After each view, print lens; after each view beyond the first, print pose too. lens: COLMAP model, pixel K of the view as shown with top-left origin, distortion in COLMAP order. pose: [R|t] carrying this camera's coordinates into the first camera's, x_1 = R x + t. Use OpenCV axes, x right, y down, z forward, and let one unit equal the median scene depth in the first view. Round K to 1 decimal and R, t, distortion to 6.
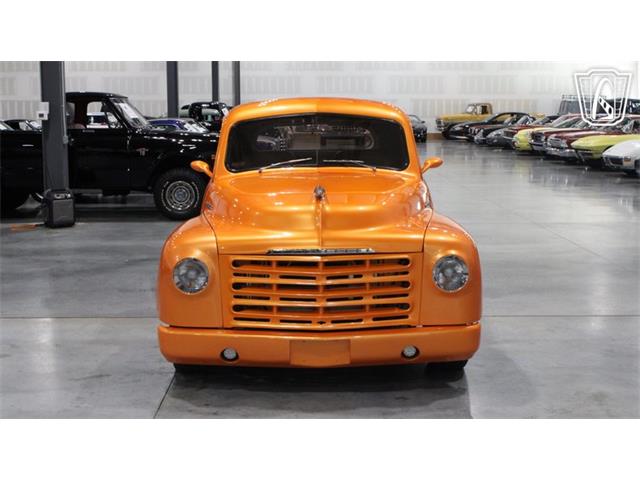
lens RADIAL K [[897.7, 0, 308.7], [0, 897.7, 263.8], [0, 0, 1]] dist [0.002923, 0.000000]
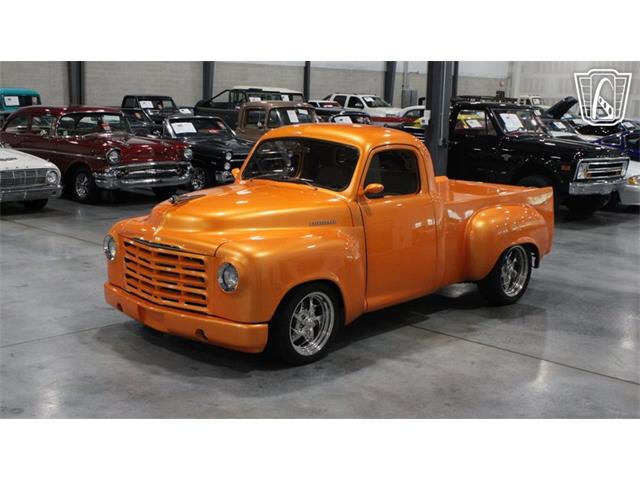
lens RADIAL K [[811.2, 0, 317.9], [0, 811.2, 243.4], [0, 0, 1]] dist [-0.018263, 0.000000]
pose [[0.727426, 0.142890, -0.671144, 0.906894], [-0.142622, 0.988202, 0.055812, -0.105445], [0.671201, 0.055121, 0.739223, 0.246688]]
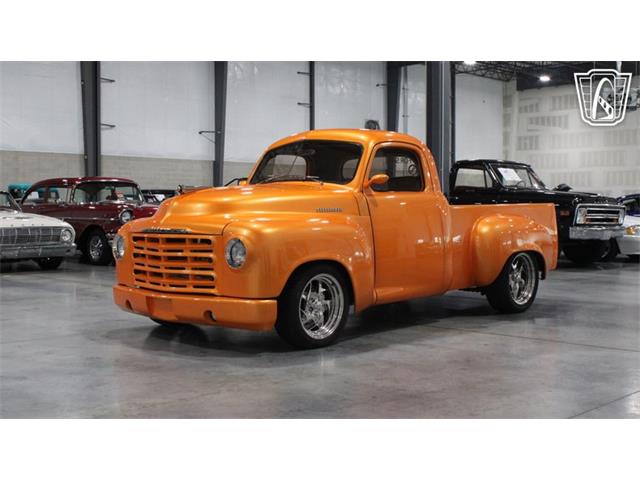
lens RADIAL K [[781.4, 0, 320.3], [0, 781.4, 253.3], [0, 0, 1]] dist [-0.037210, 0.000000]
pose [[0.725458, 0.043496, -0.686891, 0.893908], [-0.114093, 0.991793, -0.057696, 0.054317], [0.678744, 0.120225, 0.724467, 0.291429]]
